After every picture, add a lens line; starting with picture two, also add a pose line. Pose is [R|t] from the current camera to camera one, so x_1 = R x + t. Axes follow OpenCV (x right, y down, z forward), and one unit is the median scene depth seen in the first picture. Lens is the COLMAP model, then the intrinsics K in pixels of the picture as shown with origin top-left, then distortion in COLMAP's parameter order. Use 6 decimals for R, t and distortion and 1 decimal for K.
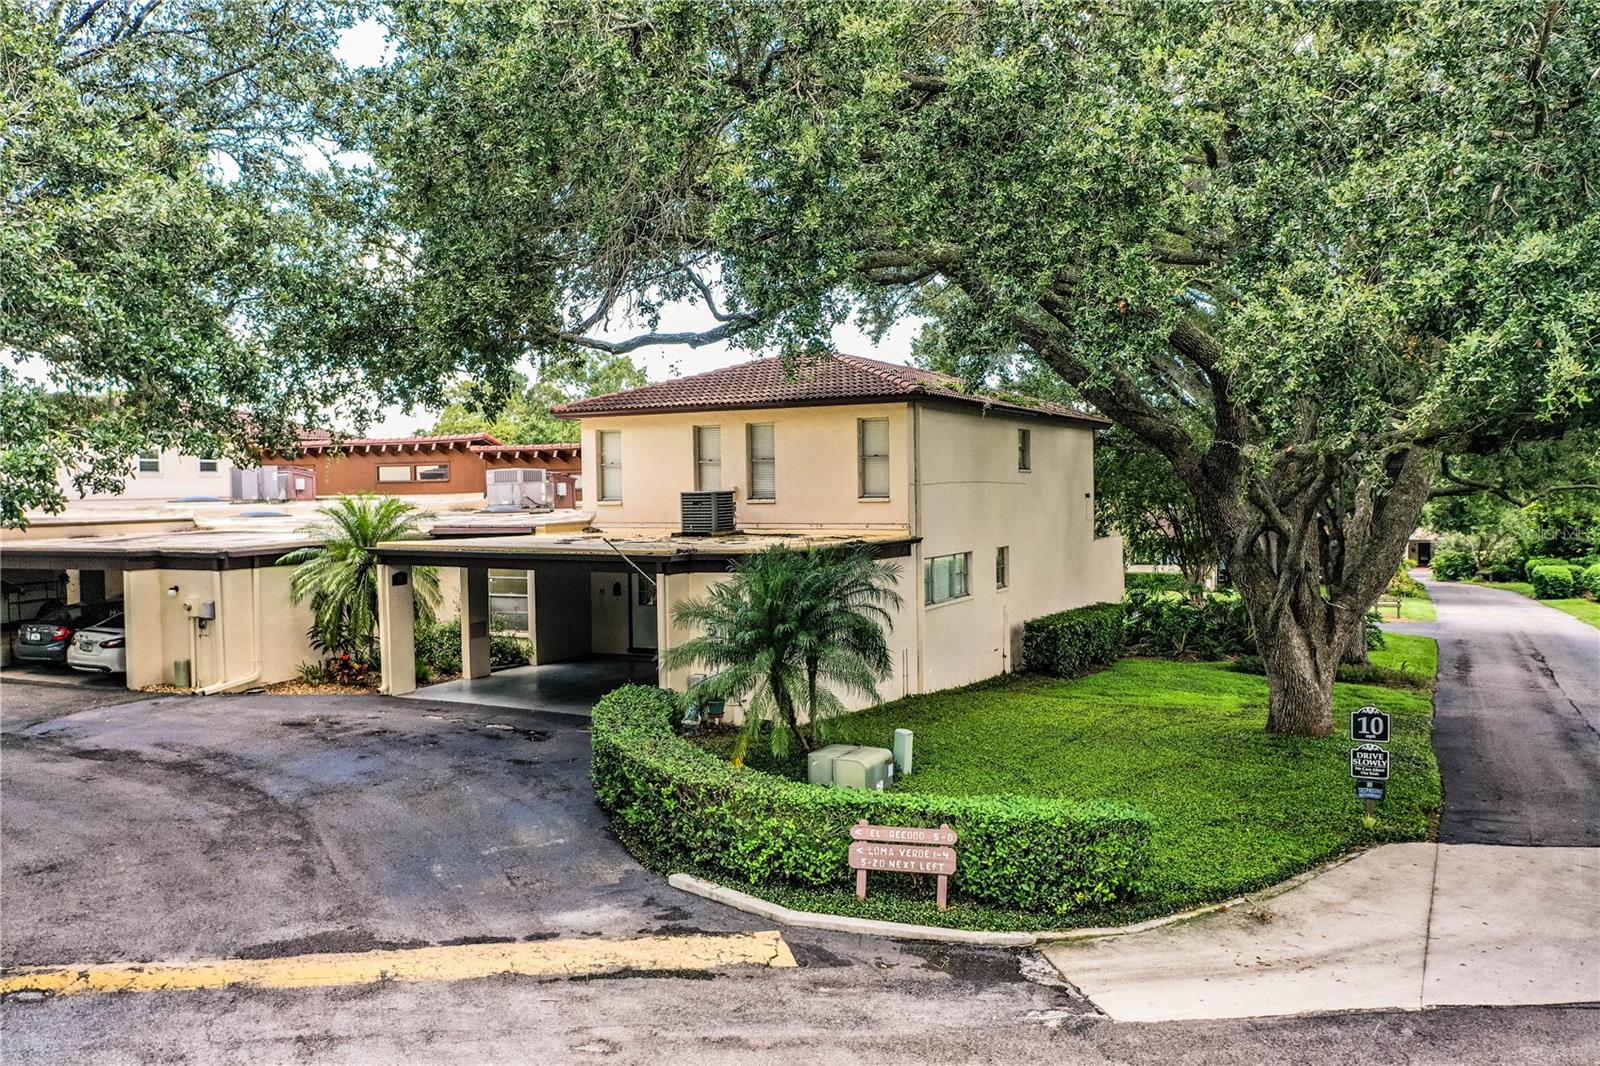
lens RADIAL K [[1265.0, 0, 800.0], [0, 1265.0, 533.0], [0, 0, 1]] dist [0.000259, -0.000004]
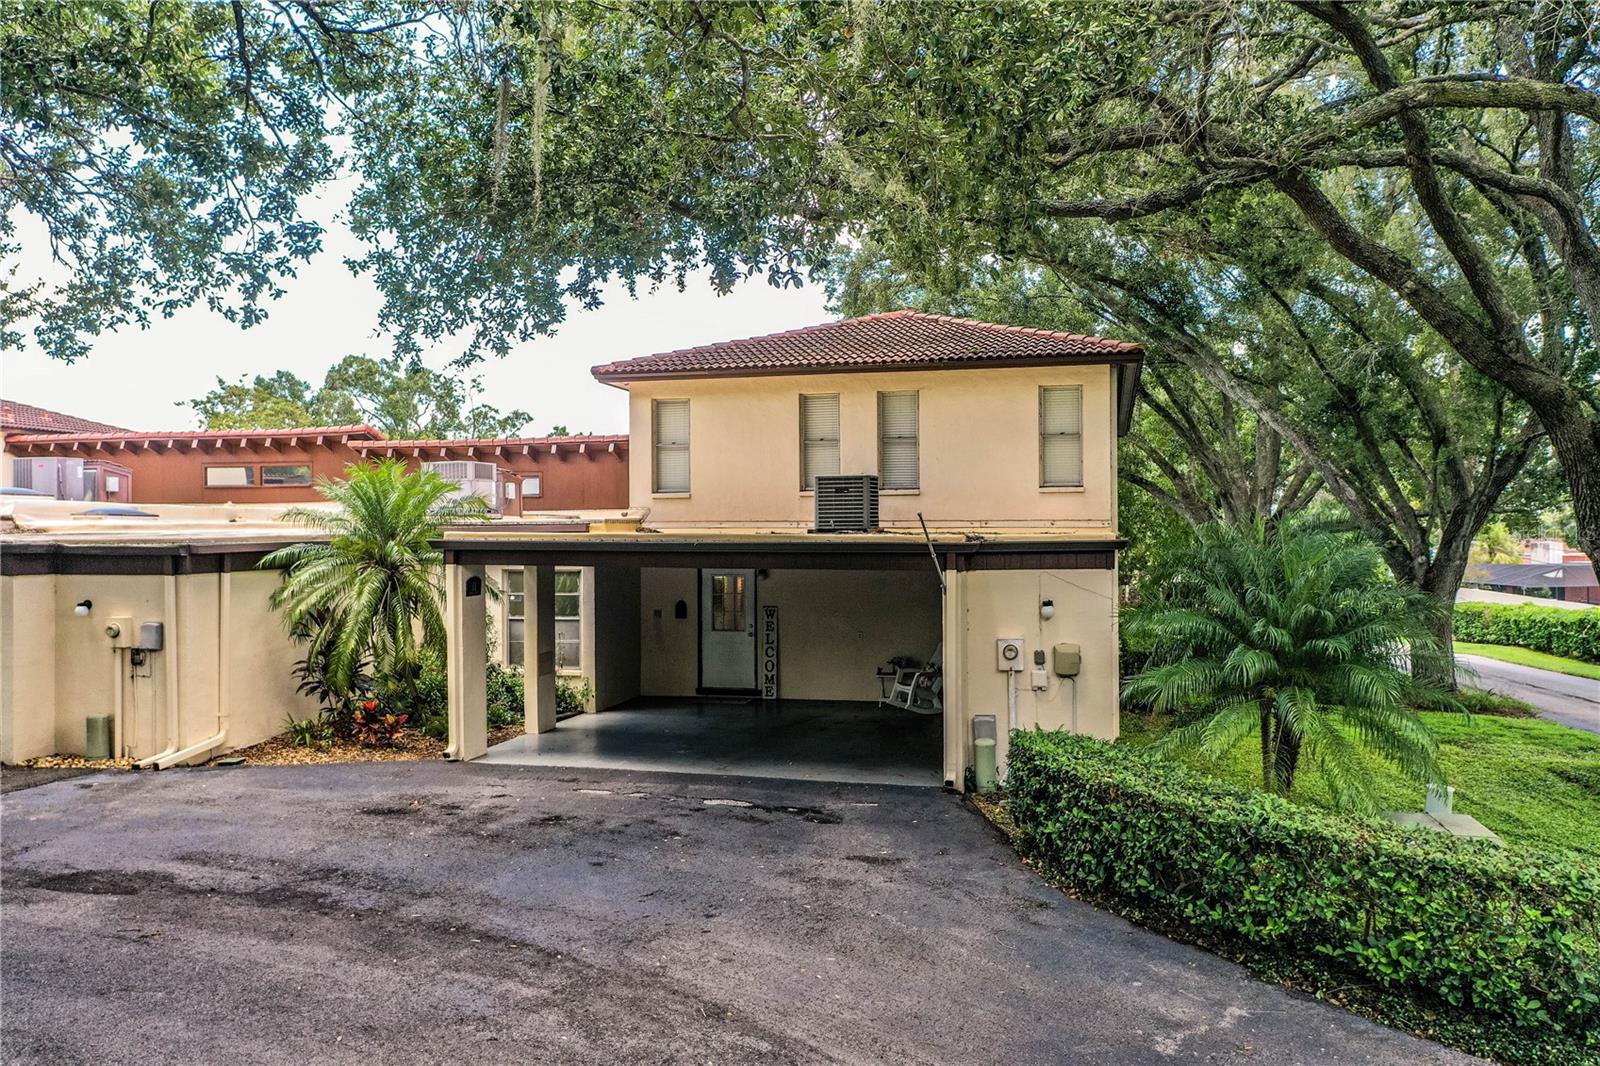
lens RADIAL K [[1265.0, 0, 800.0], [0, 1265.0, 533.0], [0, 0, 1]] dist [0.000259, -0.000004]
pose [[0.971548, 0.010395, 0.236616, -0.289183], [-0.001206, 0.999241, -0.038948, 0.031735], [-0.236841, 0.037554, 0.970822, 0.283847]]
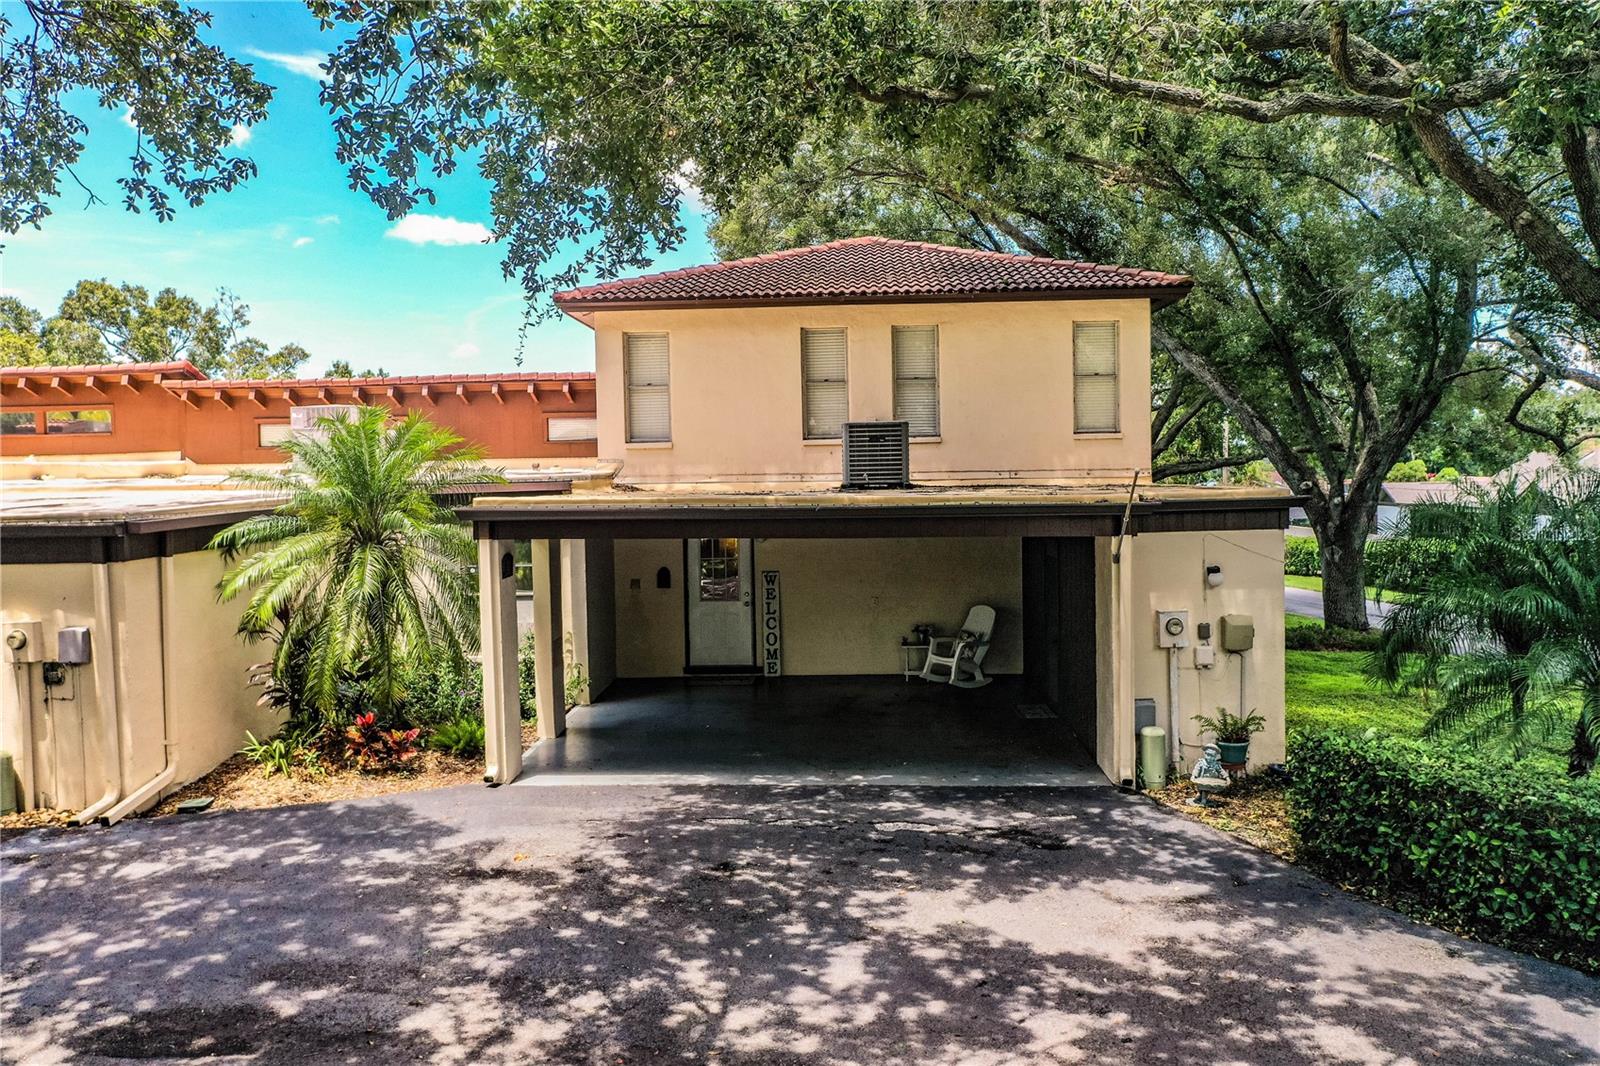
lens RADIAL K [[1265.0, 0, 800.0], [0, 1265.0, 533.0], [0, 0, 1]] dist [0.000259, -0.000004]
pose [[0.903476, -0.022862, 0.428029, -0.408612], [0.020299, 0.999738, 0.010551, 0.017880], [-0.428158, -0.000845, 0.903703, 0.433031]]
